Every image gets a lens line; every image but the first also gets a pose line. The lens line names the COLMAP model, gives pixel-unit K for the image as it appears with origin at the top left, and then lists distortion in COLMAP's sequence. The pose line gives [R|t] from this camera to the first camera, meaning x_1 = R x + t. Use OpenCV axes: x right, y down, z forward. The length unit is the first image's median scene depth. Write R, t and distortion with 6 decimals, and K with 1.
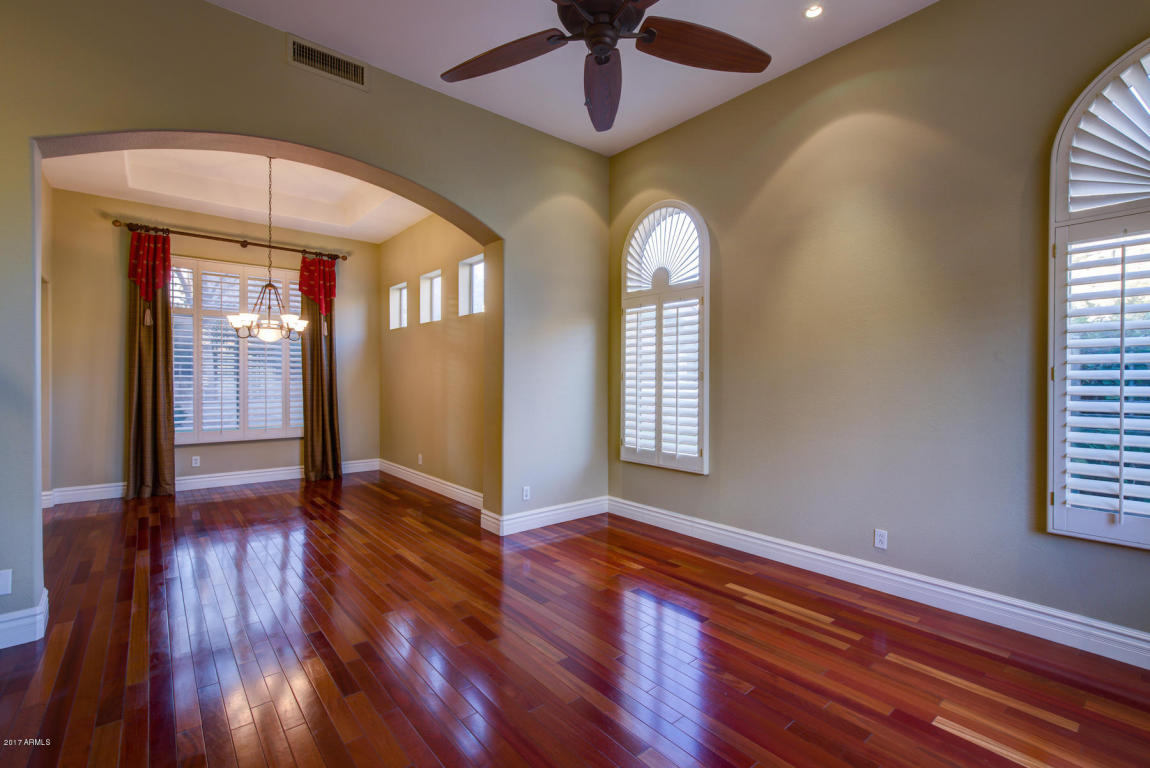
lens RADIAL K [[531.1, 0, 577.1], [0, 531.1, 378.7], [0, 0, 1]] dist [-0.013756, 0.001364]
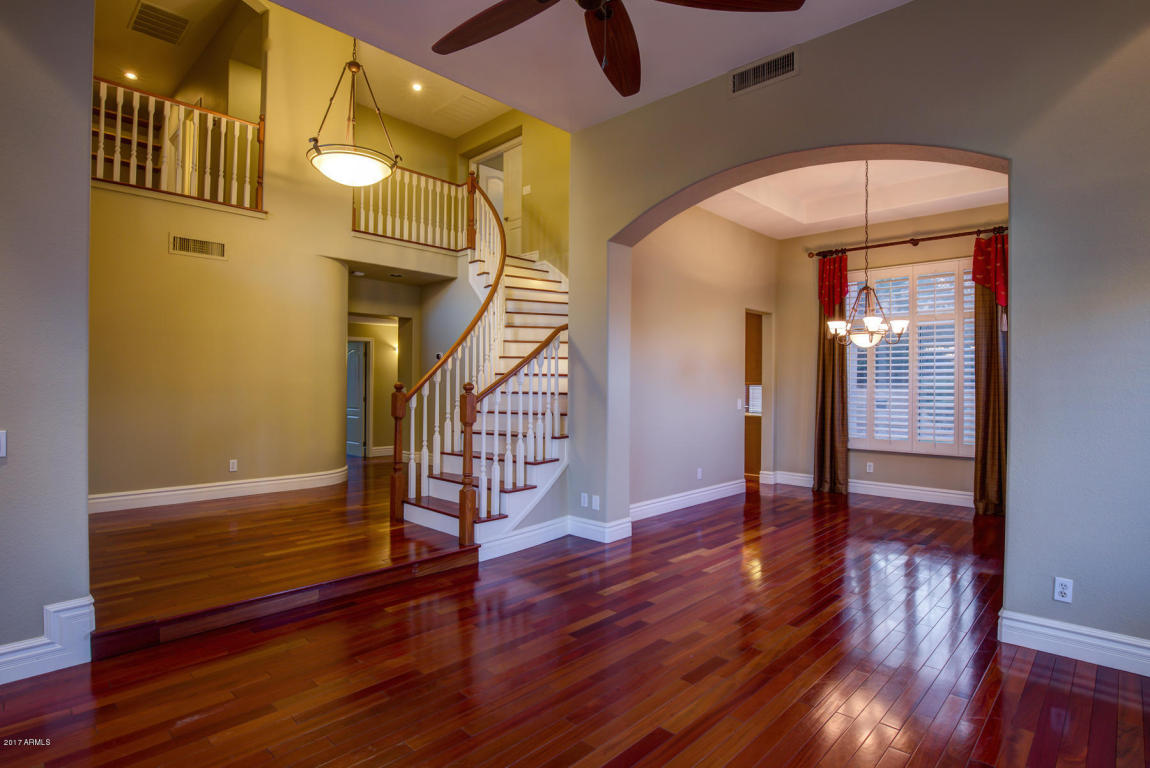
lens RADIAL K [[581.1, 0, 576.0], [0, 581.1, 387.1], [0, 0, 1]] dist [-0.005423, -0.000436]
pose [[0.120942, 0.001403, -0.992659, 0.326864], [-0.001442, 0.999998, 0.001237, 0.000238], [0.992659, 0.001282, 0.120944, 0.296730]]
